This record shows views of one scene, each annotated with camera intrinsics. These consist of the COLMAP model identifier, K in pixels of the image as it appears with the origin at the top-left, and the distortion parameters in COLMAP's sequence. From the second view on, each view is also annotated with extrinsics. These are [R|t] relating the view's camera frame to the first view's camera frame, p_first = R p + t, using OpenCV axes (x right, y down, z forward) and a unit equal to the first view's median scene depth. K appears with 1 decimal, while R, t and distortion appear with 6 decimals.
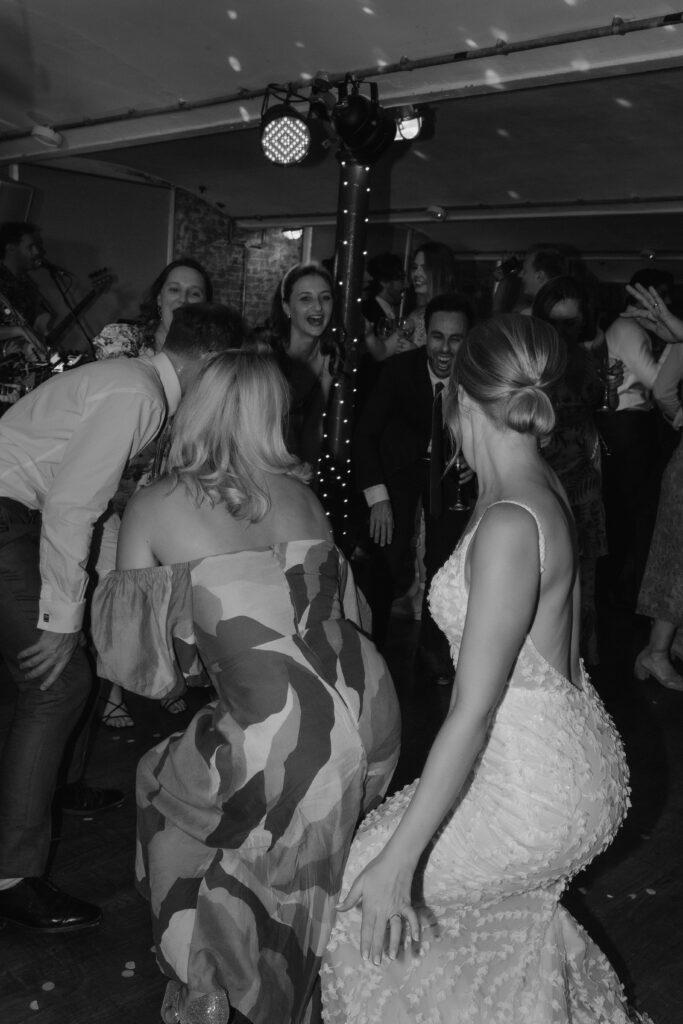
lens RADIAL K [[997.1, 0, 337.3], [0, 997.1, 507.6], [0, 0, 1]] dist [0.030268, 0.000000]
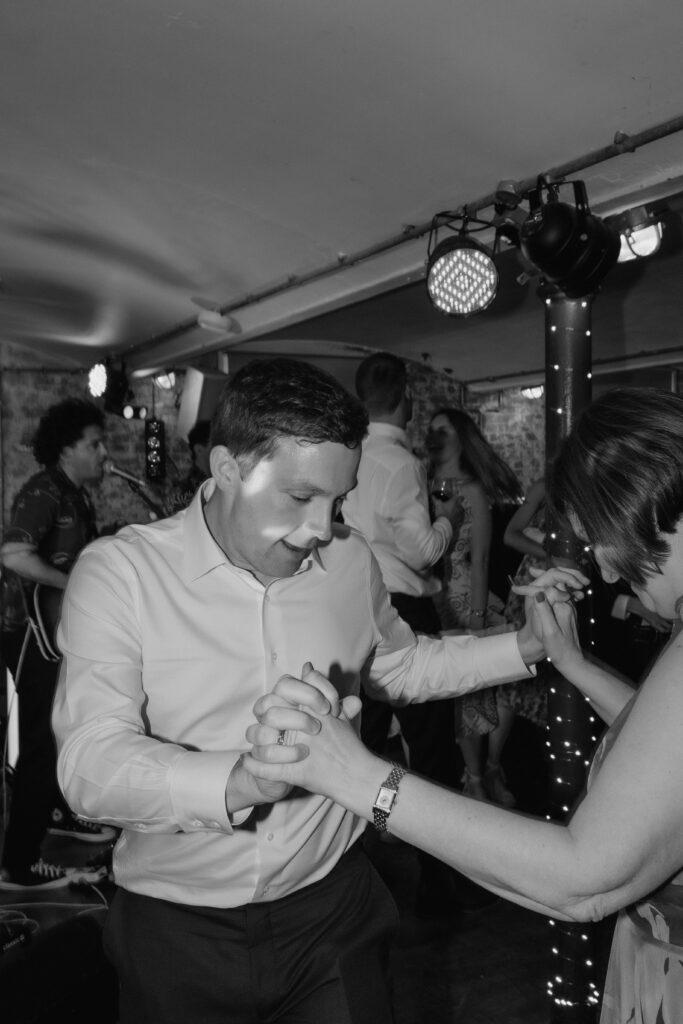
lens RADIAL K [[997.1, 0, 345.0], [0, 997.1, 512.2], [0, 0, 1]] dist [0.030268, 0.000000]
pose [[0.962482, -0.077599, -0.260013, 0.039443], [0.037980, 0.987330, -0.154071, -0.096450], [0.268674, 0.138415, 0.953234, 0.315877]]
